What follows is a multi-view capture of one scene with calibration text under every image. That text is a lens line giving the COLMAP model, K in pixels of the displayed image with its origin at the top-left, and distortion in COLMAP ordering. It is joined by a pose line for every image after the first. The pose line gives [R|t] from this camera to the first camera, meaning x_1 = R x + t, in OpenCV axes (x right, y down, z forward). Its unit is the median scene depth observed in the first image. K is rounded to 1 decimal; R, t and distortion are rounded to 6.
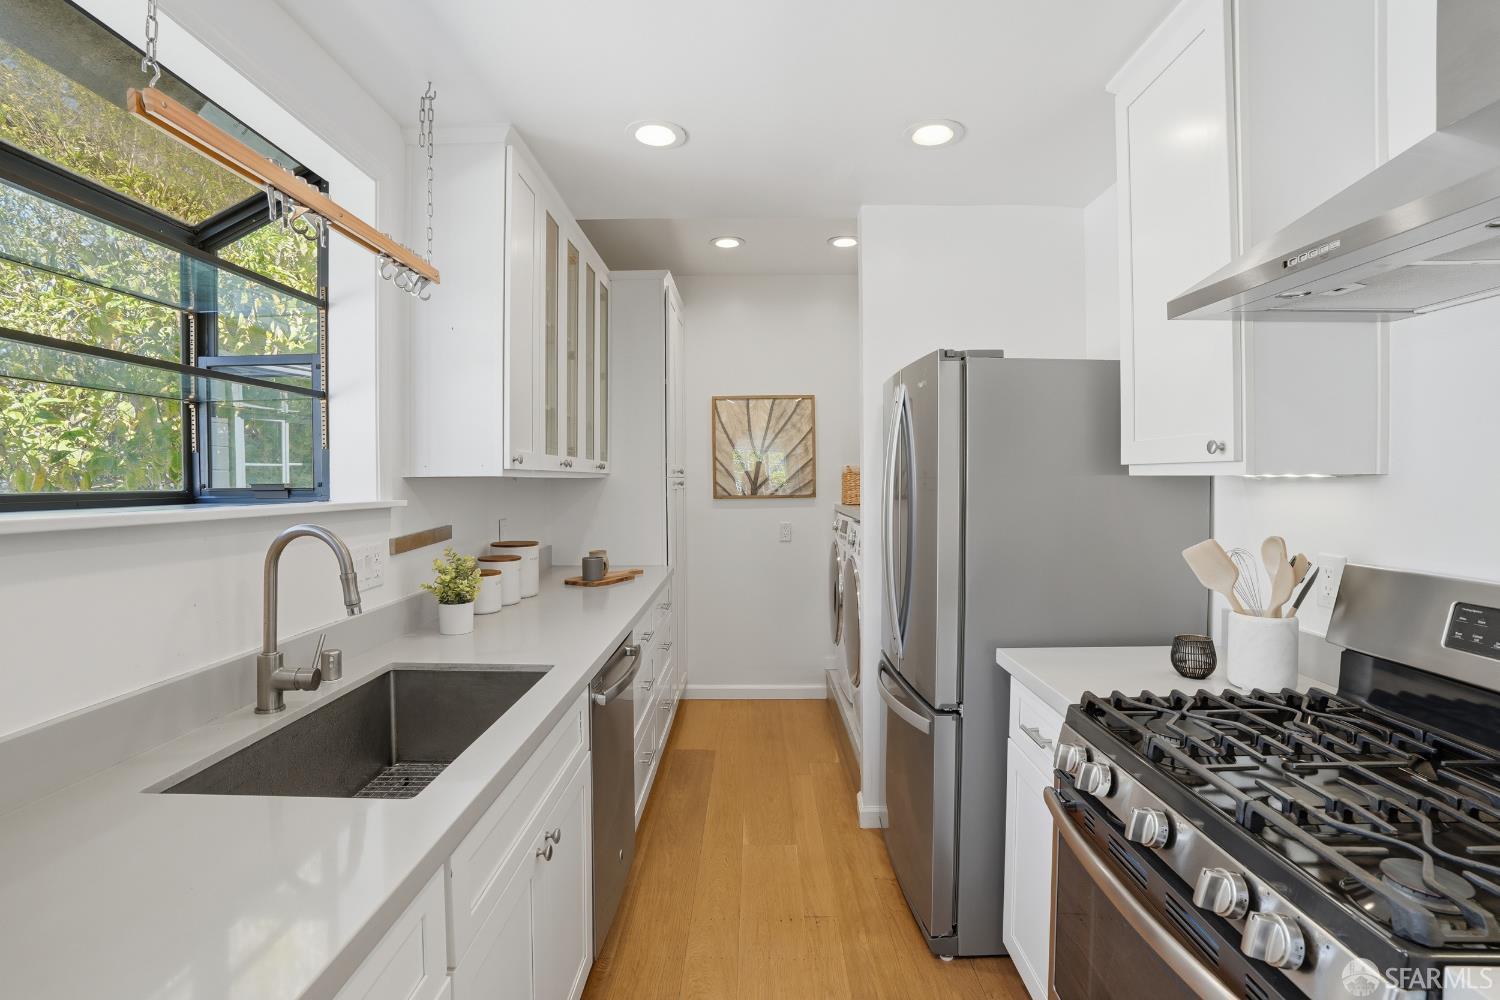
lens RADIAL K [[703.6, 0, 731.8], [0, 703.6, 500.0], [0, 0, 1]] dist [-0.067485, 0.030043]
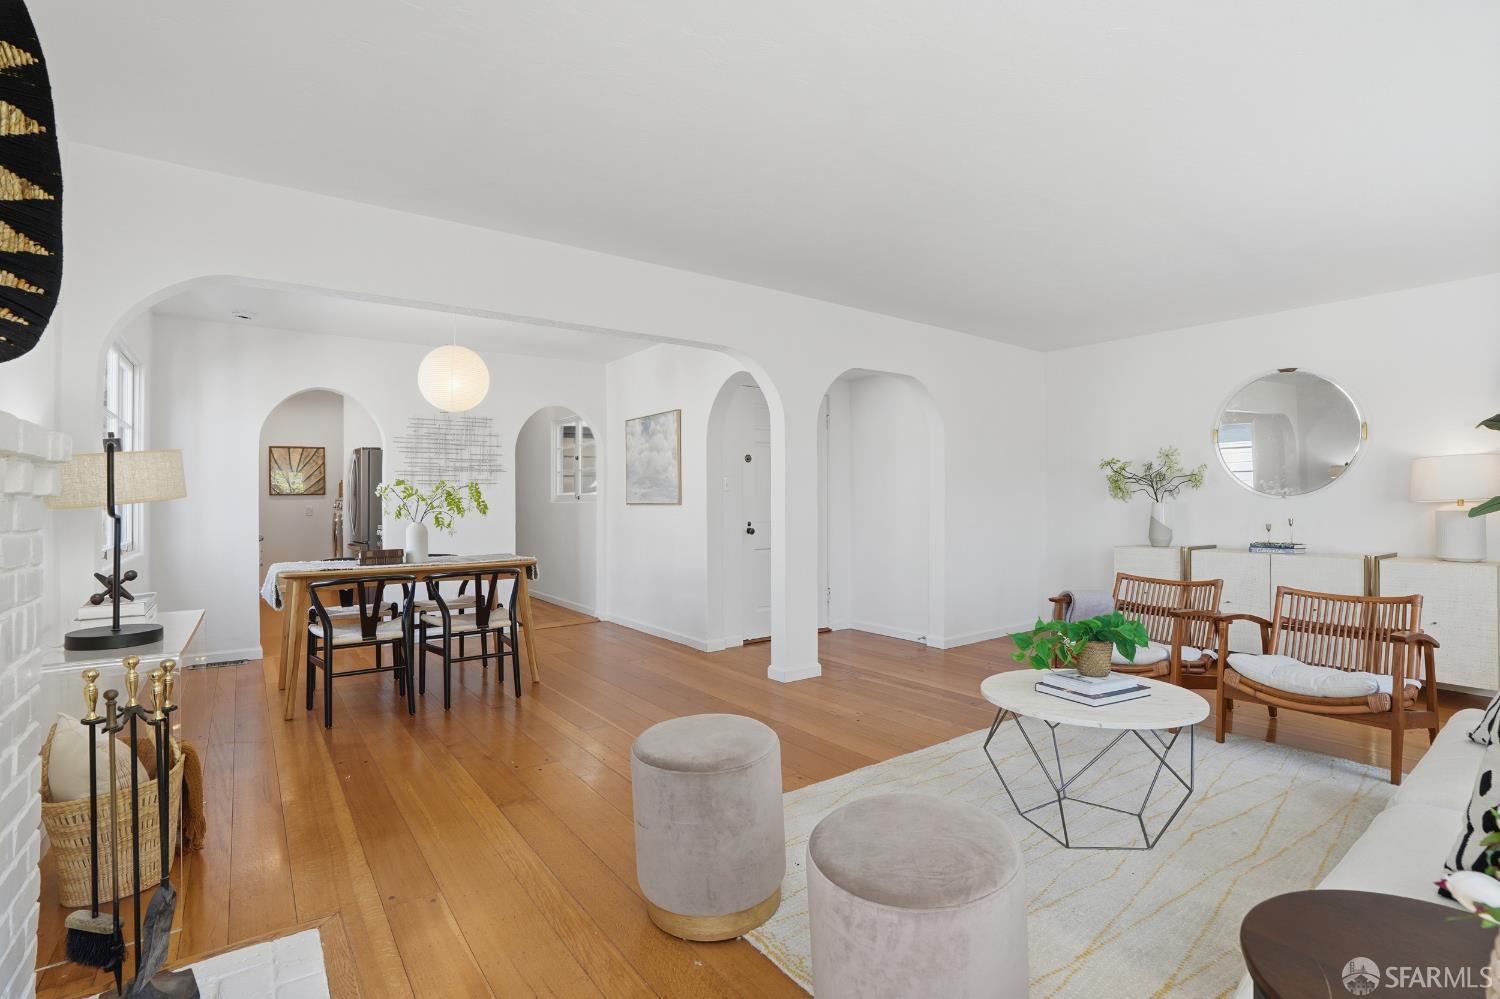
lens RADIAL K [[692.4, 0, 748.4], [0, 692.4, 493.0], [0, 0, 1]] dist [-0.062658, 0.021782]
pose [[0.781500, 0.003253, 0.623897, -0.284307], [0.025617, 0.998976, -0.037297, 0.177181], [-0.623379, 0.045130, 0.780616, -2.487220]]
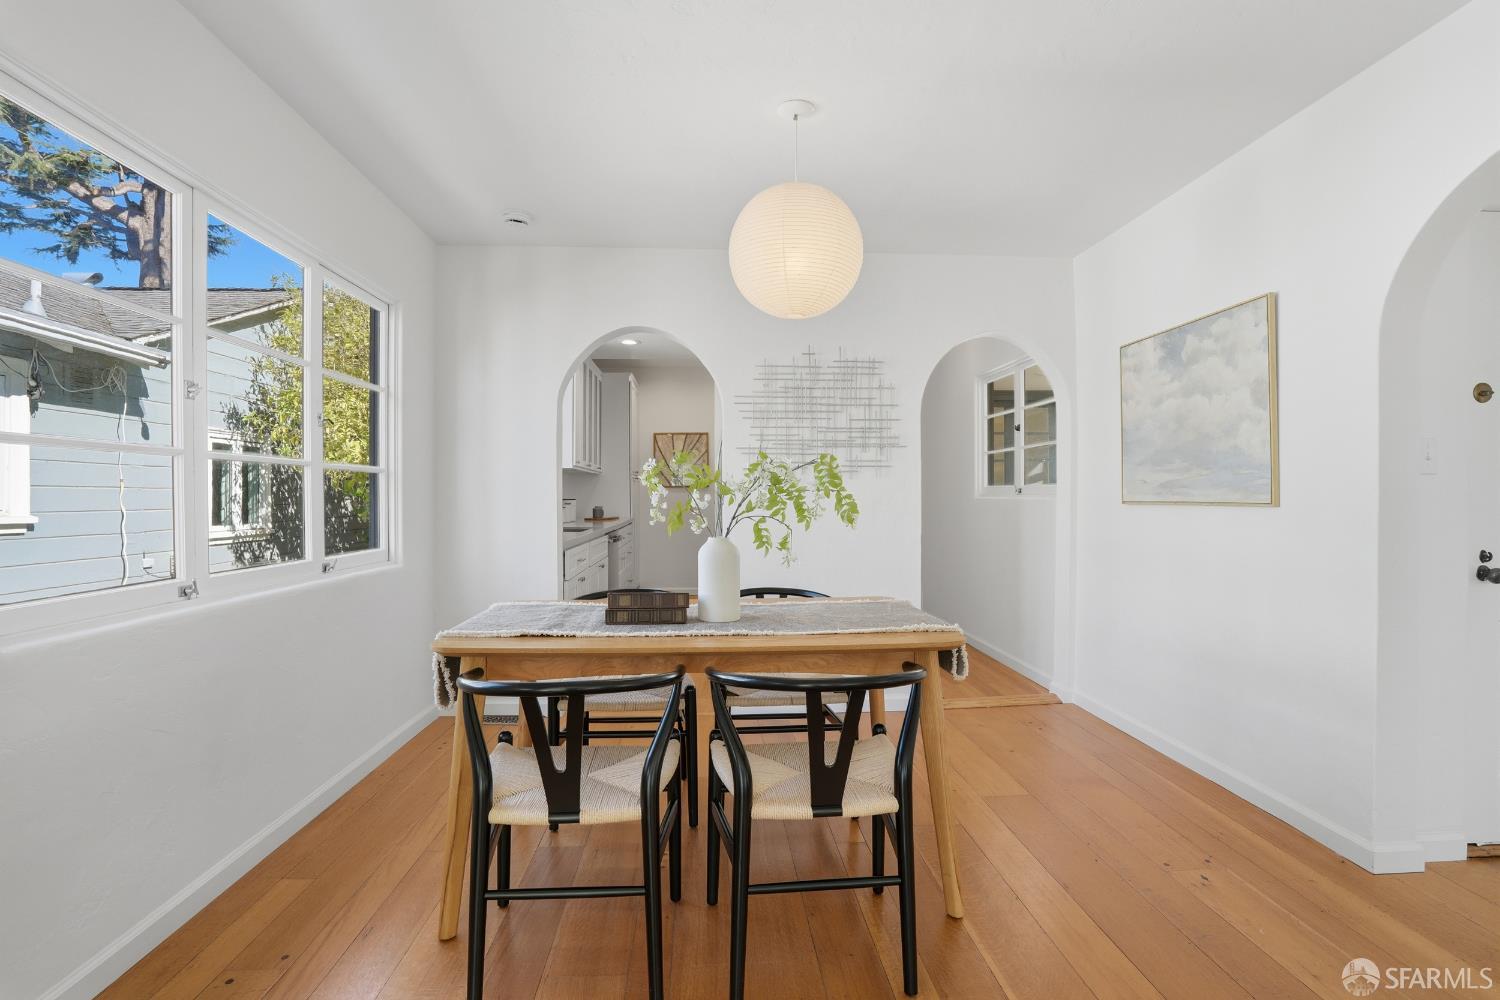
lens RADIAL K [[692.4, 0, 748.4], [0, 692.4, 493.5], [0, 0, 1]] dist [-0.062658, 0.021782]
pose [[0.995668, 0.002287, 0.092952, 0.090143], [0.001085, 0.999343, -0.036216, 0.141929], [-0.092974, 0.036160, 0.995012, -1.492312]]
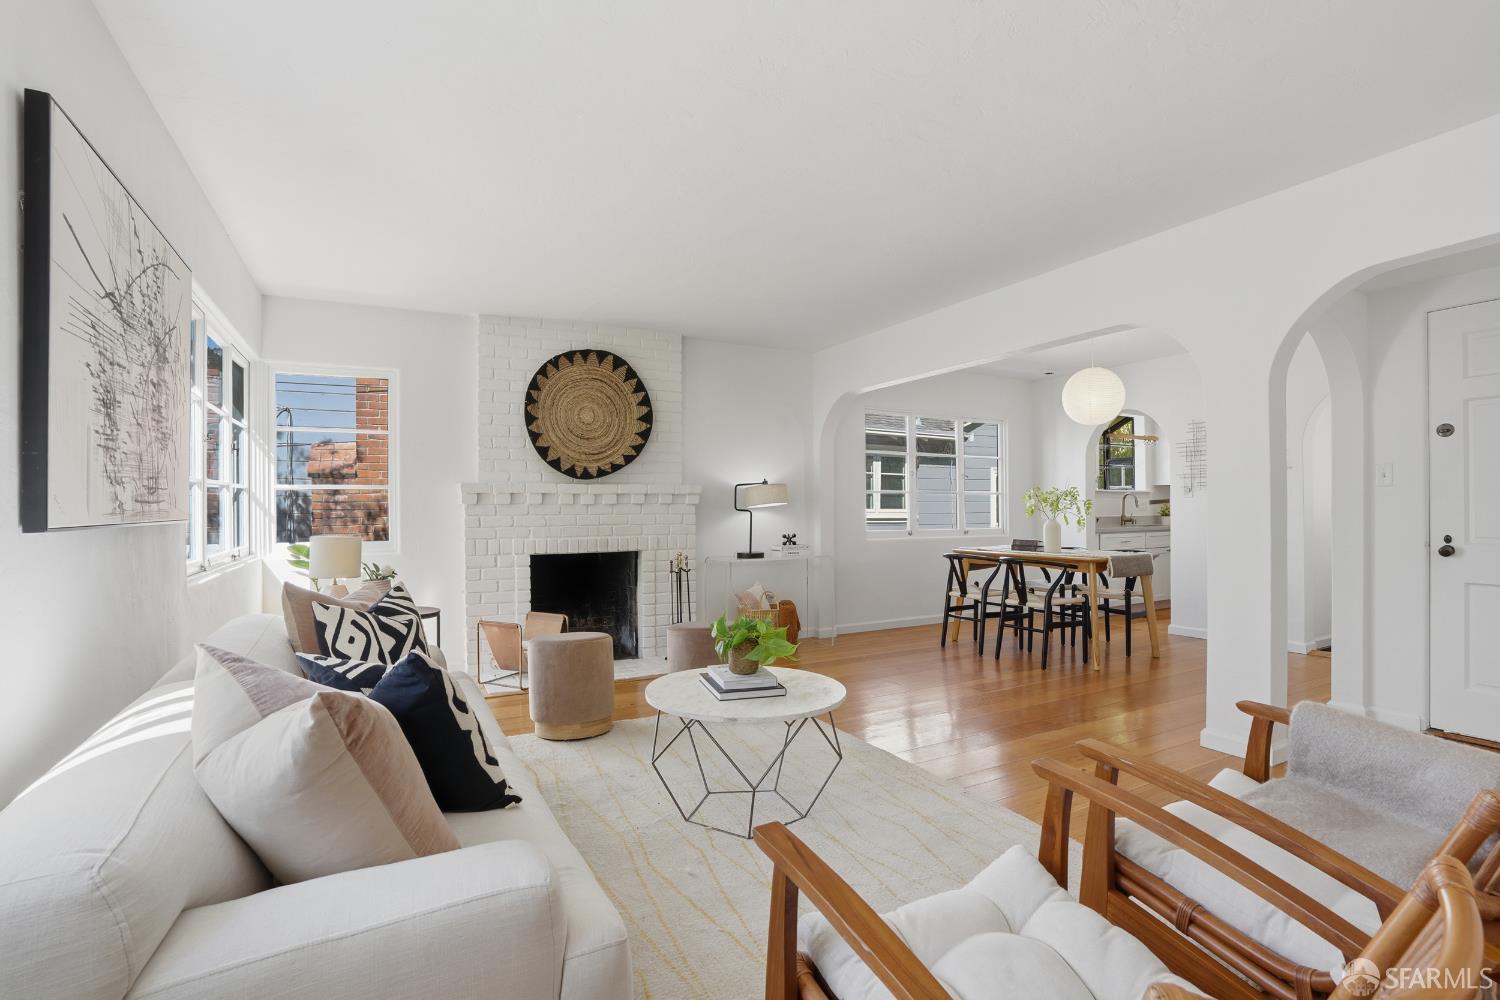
lens RADIAL K [[692.4, 0, 748.4], [0, 692.4, 493.5], [0, 0, 1]] dist [-0.062658, 0.021782]
pose [[0.497834, -0.021846, -0.866997, 1.509666], [-0.020183, 0.999120, -0.036764, 0.179870], [0.867037, 0.035802, 0.496955, -2.542418]]
